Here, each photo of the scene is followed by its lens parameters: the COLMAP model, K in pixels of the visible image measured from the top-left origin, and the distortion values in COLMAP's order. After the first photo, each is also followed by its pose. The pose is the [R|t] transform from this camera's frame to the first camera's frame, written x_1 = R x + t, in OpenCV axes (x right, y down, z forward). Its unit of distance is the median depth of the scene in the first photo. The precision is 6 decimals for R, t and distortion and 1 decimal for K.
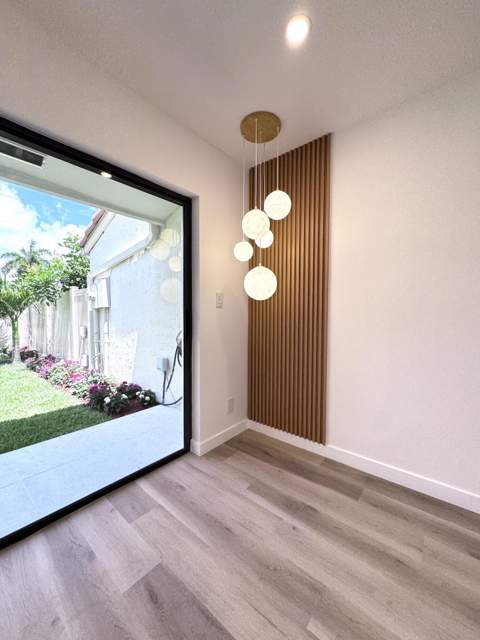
lens RADIAL K [[256.3, 0, 240.0], [0, 256.3, 320.0], [0, 0, 1]] dist [-0.002786, -0.000097]
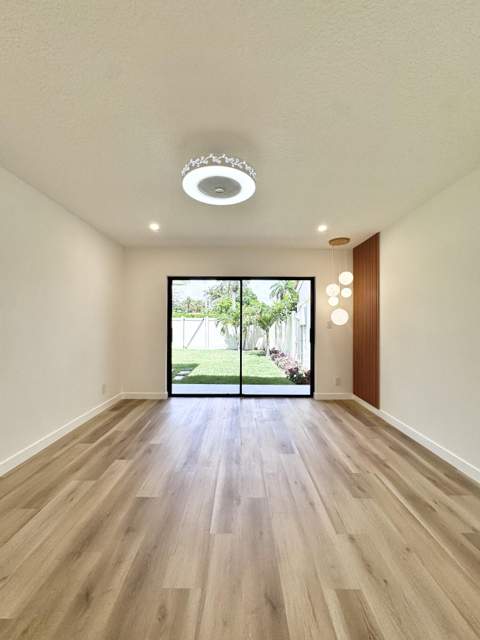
lens RADIAL K [[256.3, 0, 240.0], [0, 256.3, 320.0], [0, 0, 1]] dist [-0.002786, -0.000097]
pose [[0.643521, -0.003368, -0.765421, 0.850035], [-0.036849, 0.998695, -0.035375, -0.011909], [0.764541, 0.050970, 0.642556, -0.681102]]
